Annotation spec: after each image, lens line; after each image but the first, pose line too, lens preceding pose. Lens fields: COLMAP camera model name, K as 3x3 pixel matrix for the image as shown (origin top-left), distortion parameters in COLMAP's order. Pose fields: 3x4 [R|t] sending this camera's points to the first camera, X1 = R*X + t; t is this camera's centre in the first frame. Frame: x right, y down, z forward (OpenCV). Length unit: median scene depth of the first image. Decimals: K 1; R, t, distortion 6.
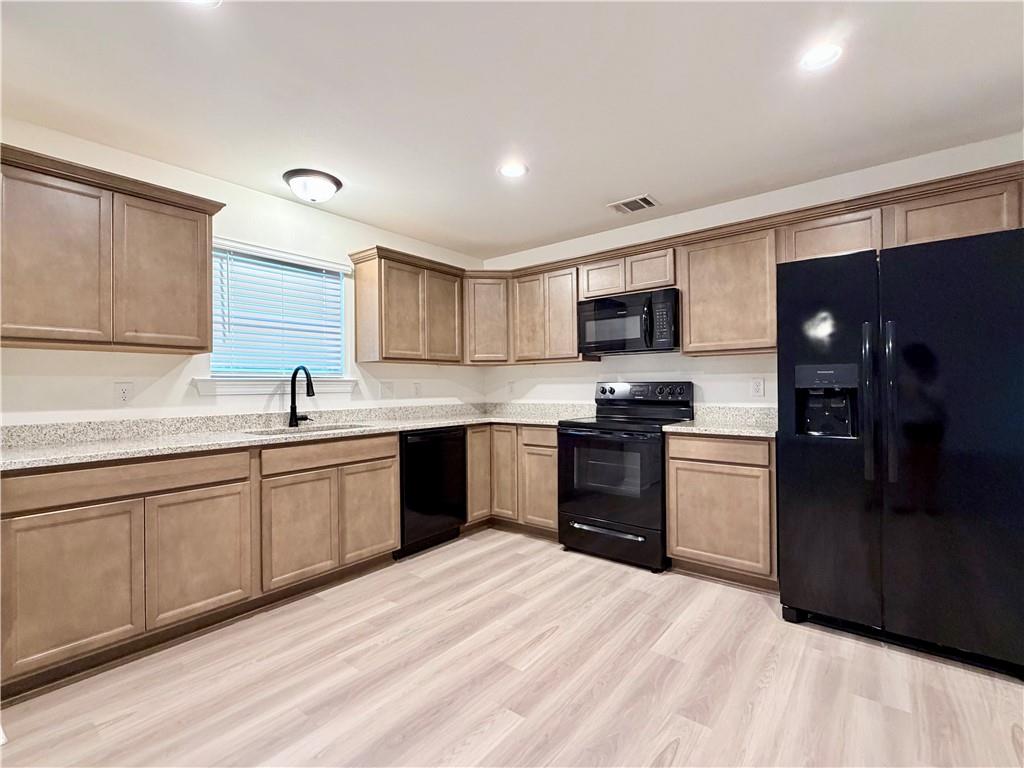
lens RADIAL K [[464.3, 0, 513.5], [0, 464.3, 383.0], [0, 0, 1]] dist [0.006909, -0.002102]
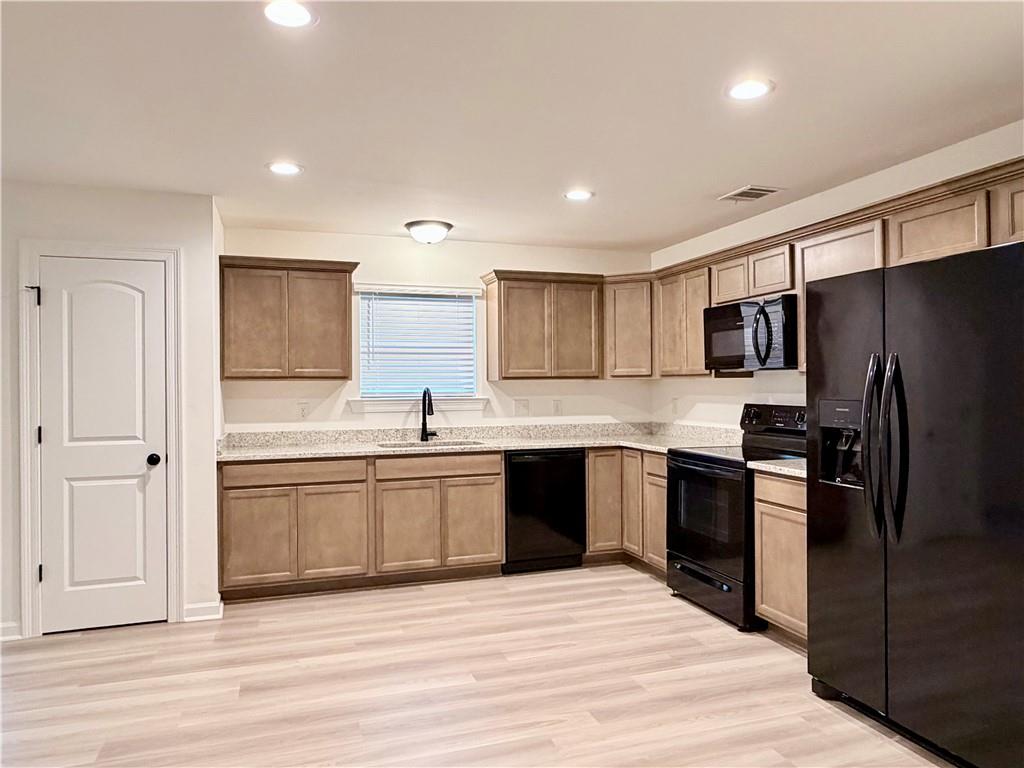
lens RADIAL K [[678.8, 0, 509.6], [0, 678.8, 384.8], [0, 0, 1]] dist [0.021506, -0.008778]
pose [[0.843437, 0.003817, -0.537214, 0.631187], [0.002406, 0.999938, 0.010882, -0.064535], [0.537223, -0.010471, 0.843375, -0.297311]]
